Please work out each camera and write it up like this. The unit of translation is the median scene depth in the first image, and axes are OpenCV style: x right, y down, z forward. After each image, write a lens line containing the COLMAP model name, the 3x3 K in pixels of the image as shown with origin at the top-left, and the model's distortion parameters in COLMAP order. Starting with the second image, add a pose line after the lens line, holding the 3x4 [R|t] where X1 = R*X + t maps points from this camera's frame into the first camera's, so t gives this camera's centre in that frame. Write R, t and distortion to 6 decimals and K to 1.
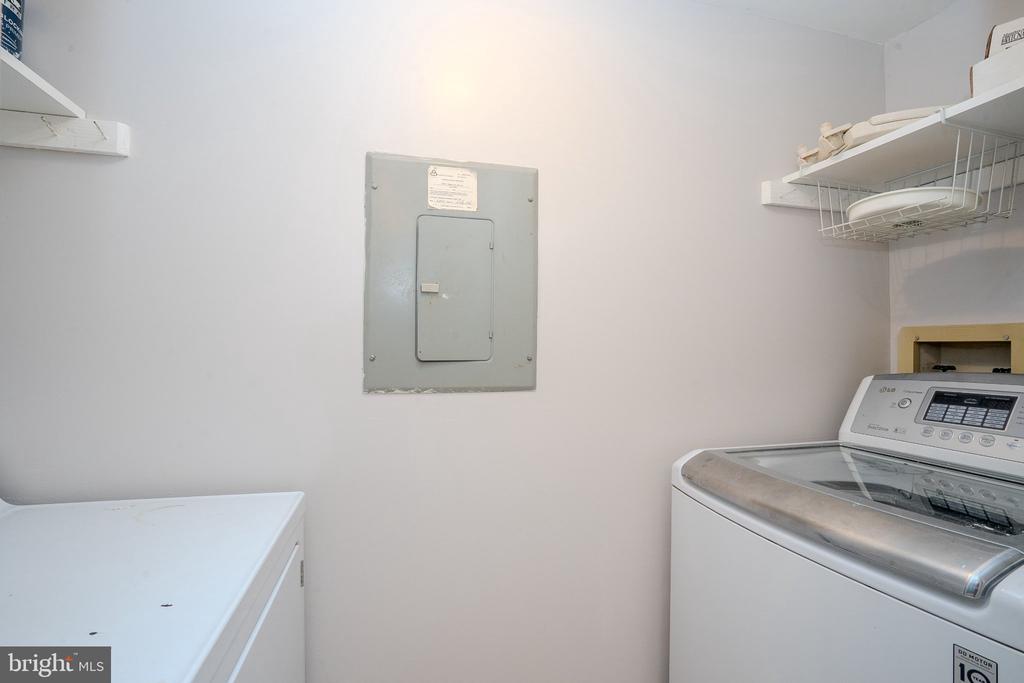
lens RADIAL K [[471.9, 0, 517.4], [0, 471.9, 340.2], [0, 0, 1]] dist [-0.056813, 0.020661]
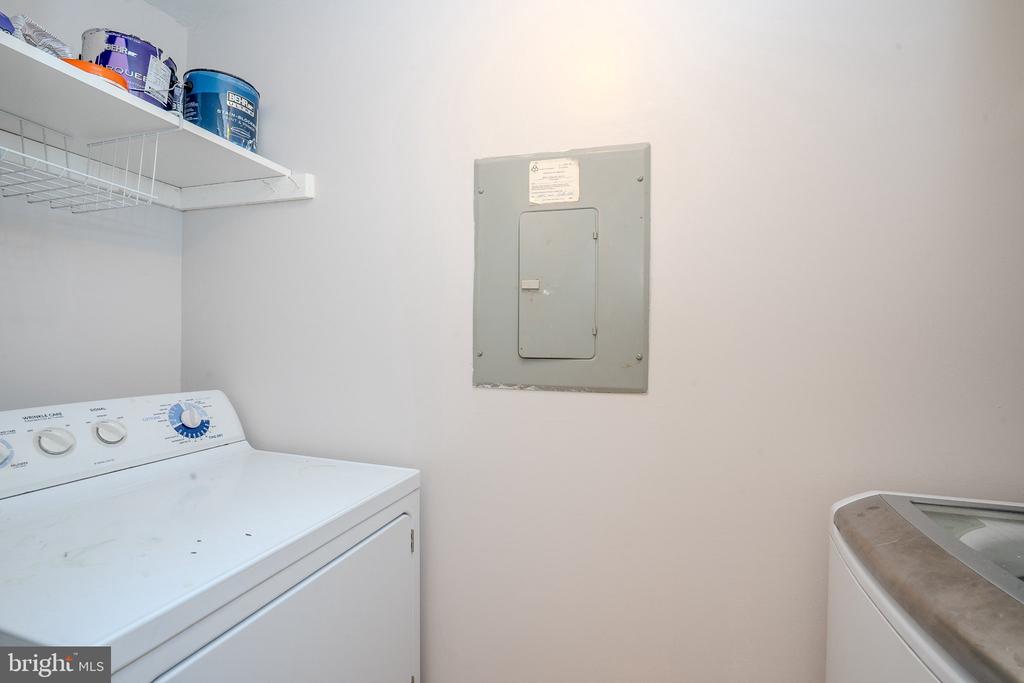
lens RADIAL K [[471.9, 0, 514.0], [0, 471.9, 339.1], [0, 0, 1]] dist [-0.056813, 0.020661]
pose [[0.854296, 0.004756, -0.519766, 0.300318], [-0.001489, 0.999976, 0.006703, -0.002323], [0.519785, -0.004952, 0.854283, 0.127009]]
